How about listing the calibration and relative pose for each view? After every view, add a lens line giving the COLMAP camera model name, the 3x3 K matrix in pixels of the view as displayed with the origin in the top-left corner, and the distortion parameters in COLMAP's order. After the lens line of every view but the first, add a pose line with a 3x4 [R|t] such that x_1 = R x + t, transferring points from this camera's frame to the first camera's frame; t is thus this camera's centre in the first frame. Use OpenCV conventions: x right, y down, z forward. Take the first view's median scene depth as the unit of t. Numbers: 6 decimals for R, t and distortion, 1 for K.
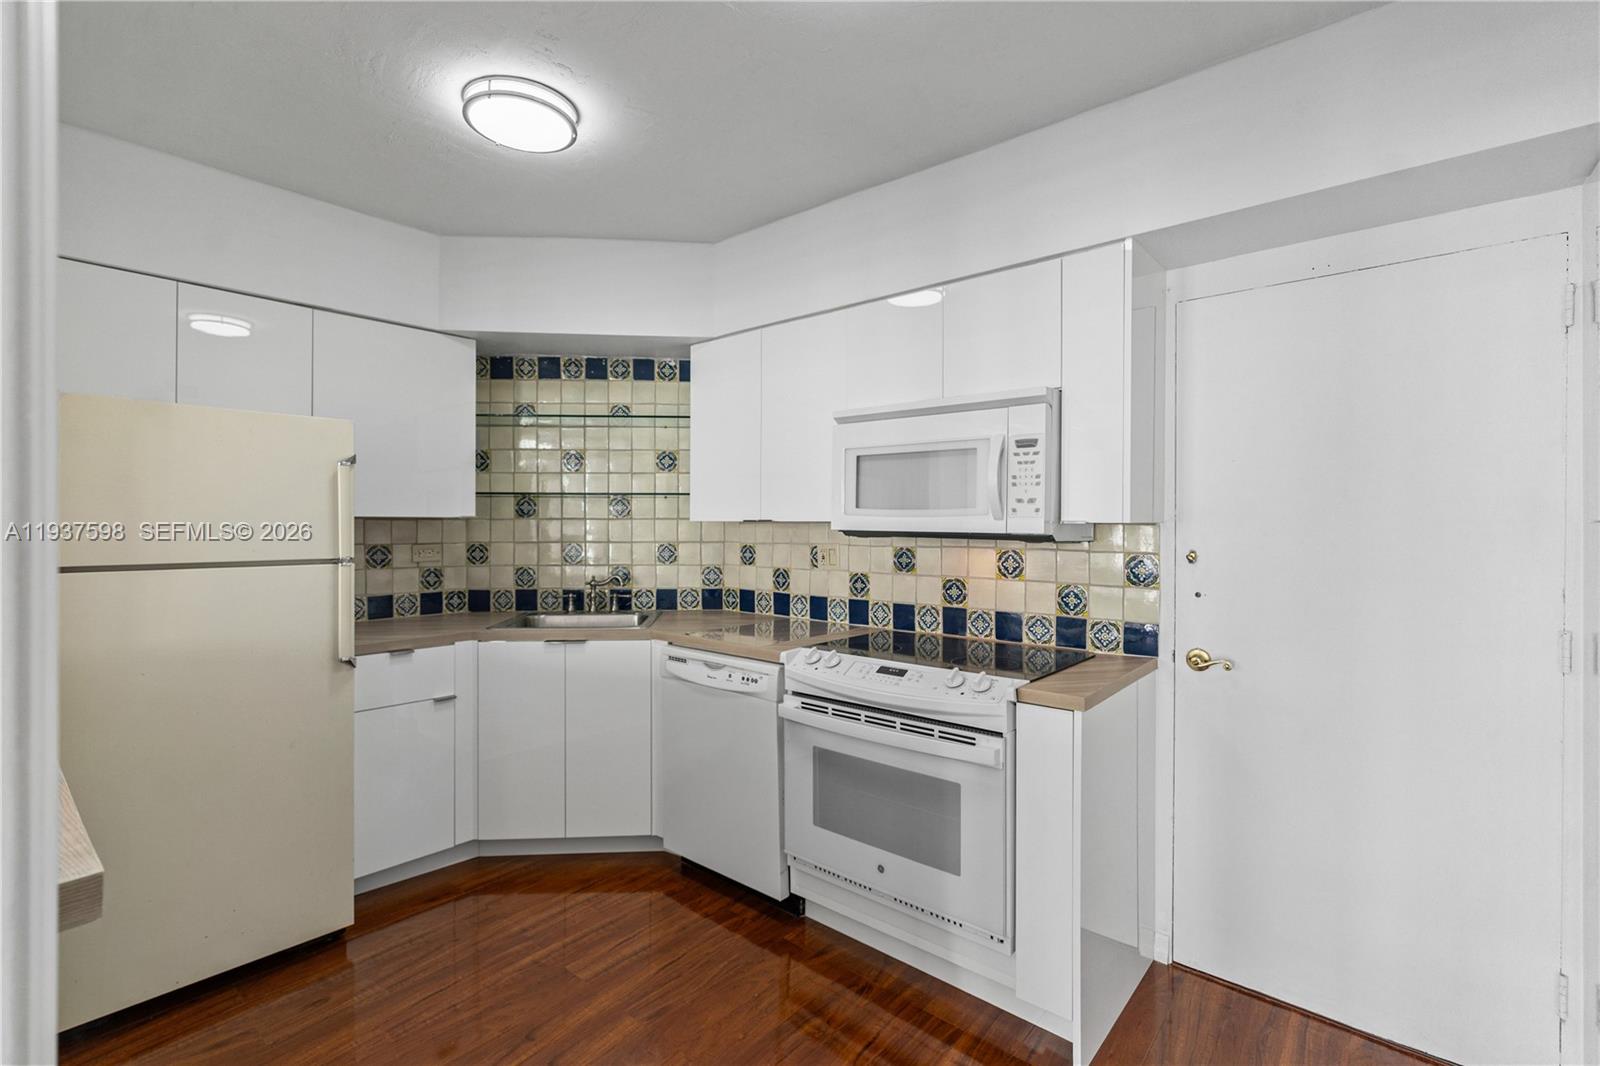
lens RADIAL K [[722.1, 0, 795.0], [0, 722.1, 525.3], [0, 0, 1]] dist [0.004763, 0.000355]
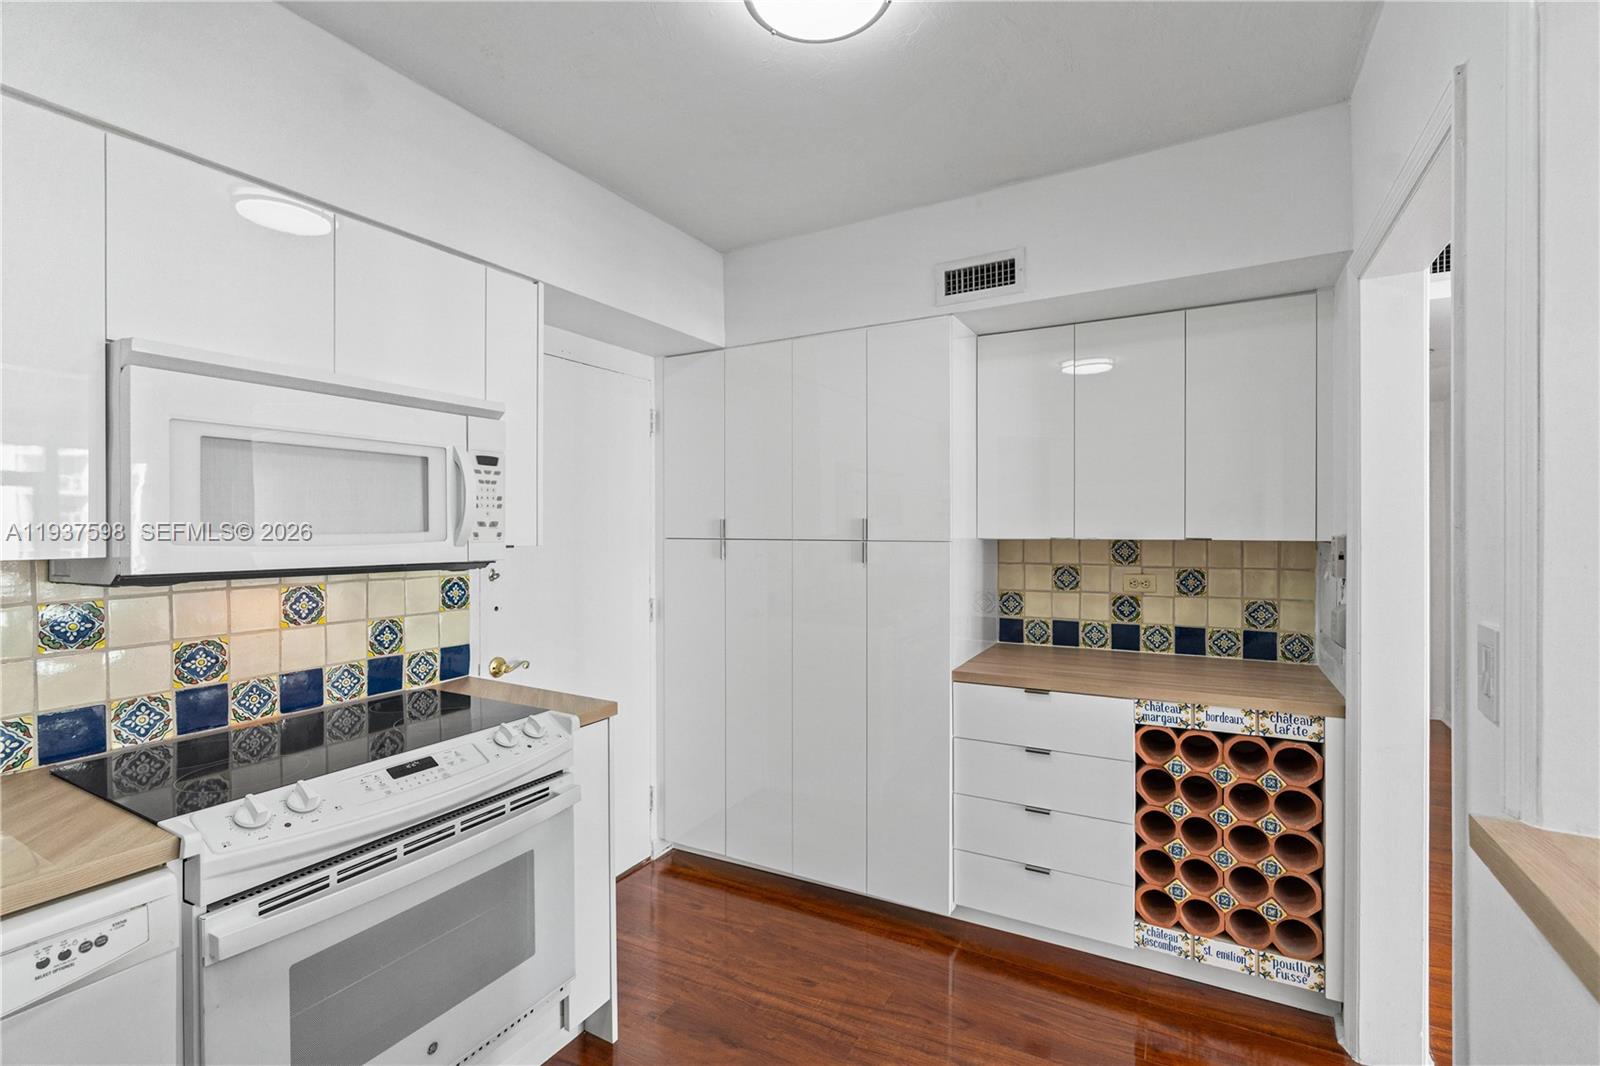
lens RADIAL K [[722.1, 0, 792.6], [0, 722.1, 528.4], [0, 0, 1]] dist [0.004763, 0.000355]
pose [[-0.185762, -0.003432, 0.982589, -0.560987], [0.008641, 0.999950, 0.005126, -0.026287], [-0.982557, 0.009443, -0.185723, 0.693115]]
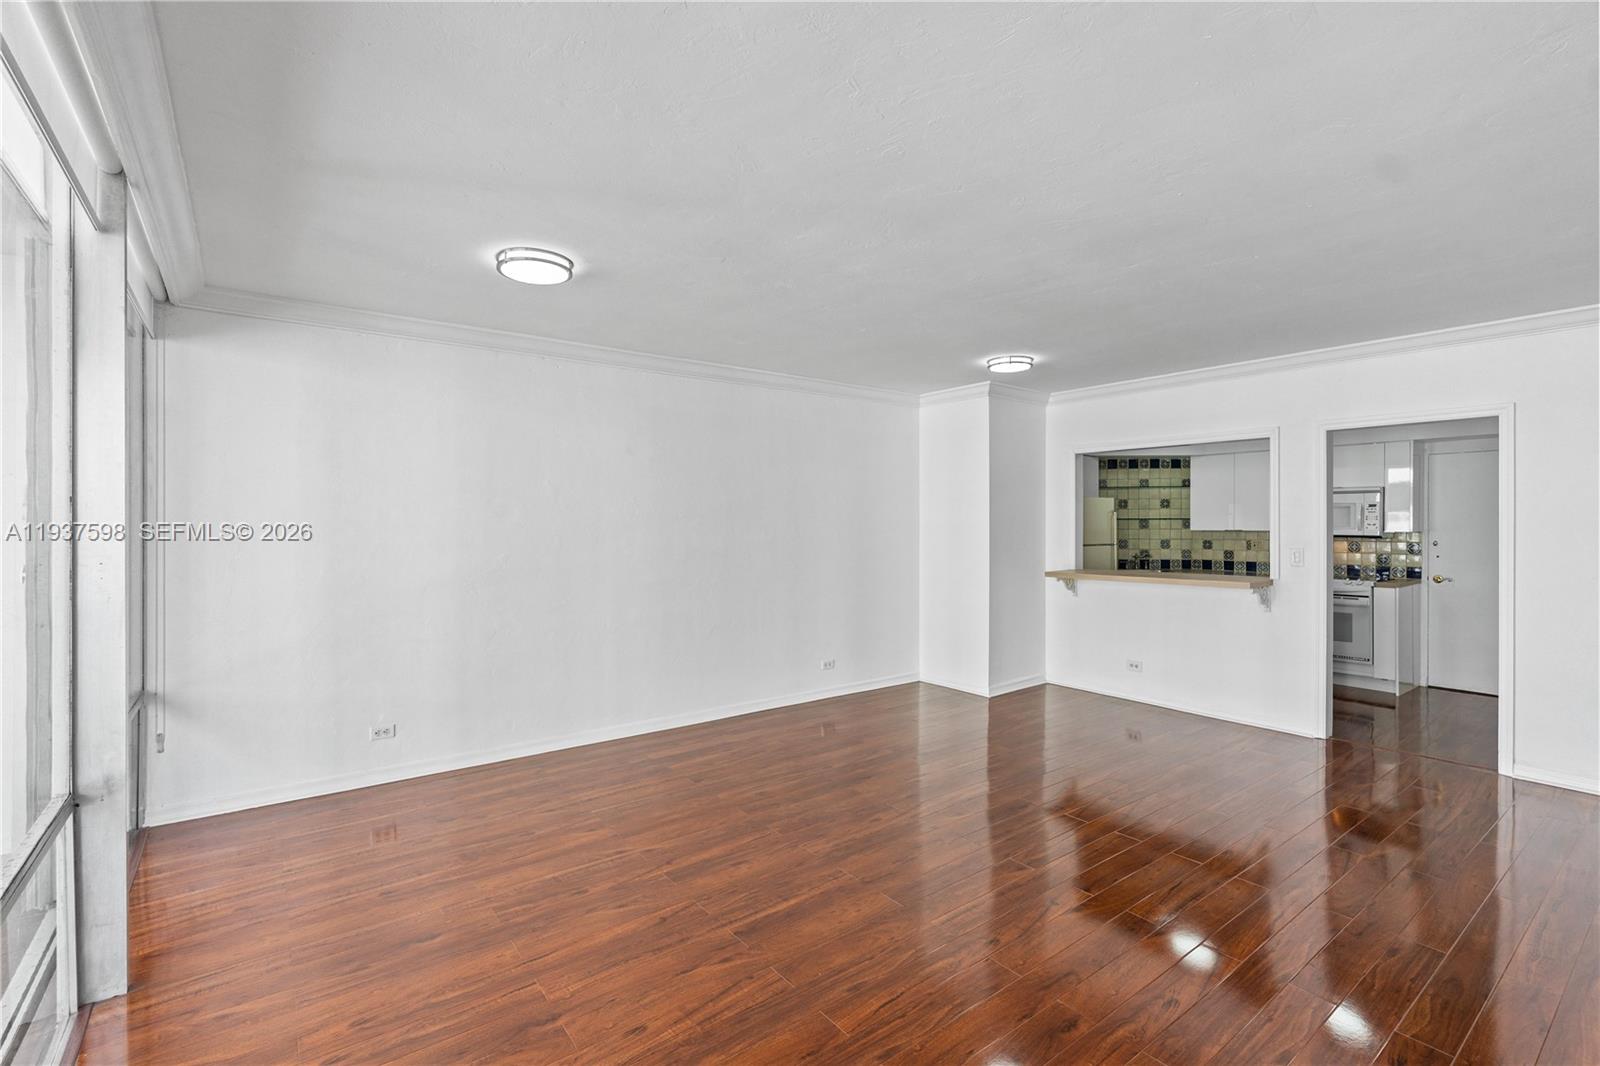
lens RADIAL K [[722.1, 0, 802.8], [0, 722.1, 525.7], [0, 0, 1]] dist [0.004763, 0.000355]
pose [[0.980468, -0.002196, -0.196667, -1.243187], [0.002047, 0.999997, -0.000963, -0.027872], [0.196669, 0.000542, 0.980470, -2.138831]]
